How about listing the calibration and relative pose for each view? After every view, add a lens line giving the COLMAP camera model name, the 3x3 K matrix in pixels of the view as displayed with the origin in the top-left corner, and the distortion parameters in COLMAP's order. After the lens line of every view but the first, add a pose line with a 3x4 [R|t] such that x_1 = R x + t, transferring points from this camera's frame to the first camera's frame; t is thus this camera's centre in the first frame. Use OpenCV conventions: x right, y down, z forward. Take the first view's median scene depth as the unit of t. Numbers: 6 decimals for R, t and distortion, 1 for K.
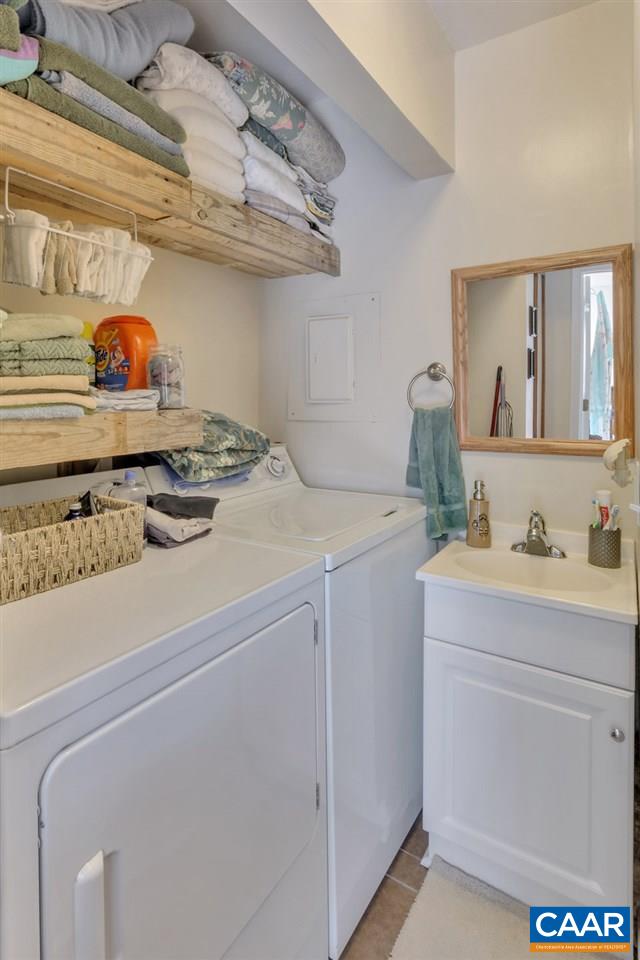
lens RADIAL K [[494.8, 0, 318.1], [0, 494.8, 400.6], [0, 0, 1]] dist [-0.001580, -0.000156]
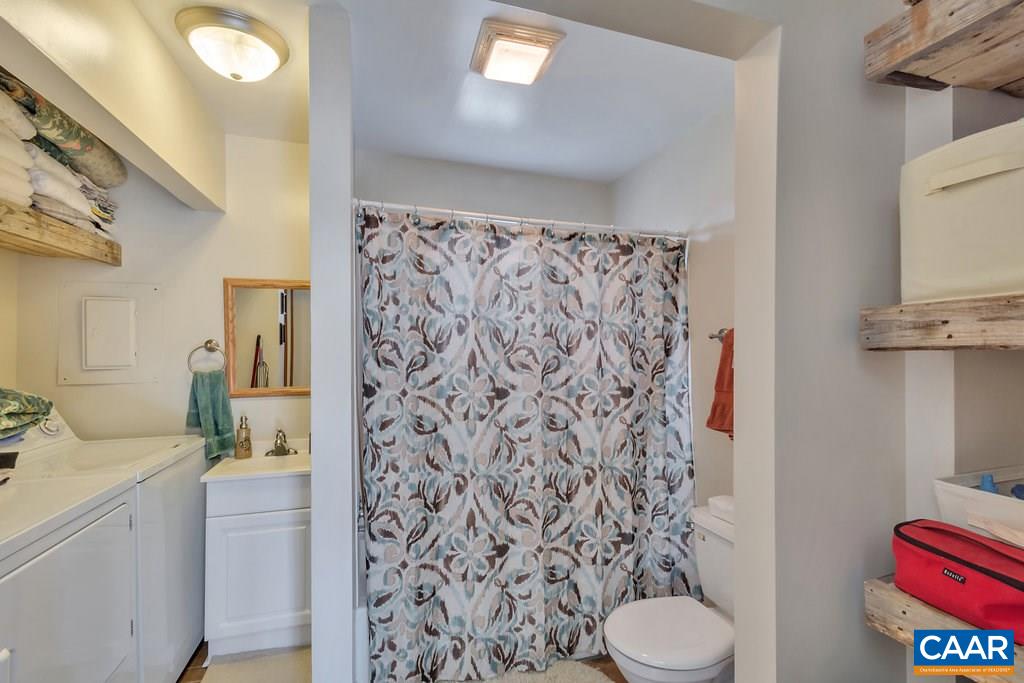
lens RADIAL K [[479.3, 0, 512.0], [0, 479.3, 341.5], [0, 0, 1]] dist [-0.002523, -0.000651]
pose [[0.671263, 0.005558, 0.741199, -0.218456], [0.006980, 0.999880, -0.013820, -0.046500], [-0.741187, 0.014450, 0.671144, -0.618576]]
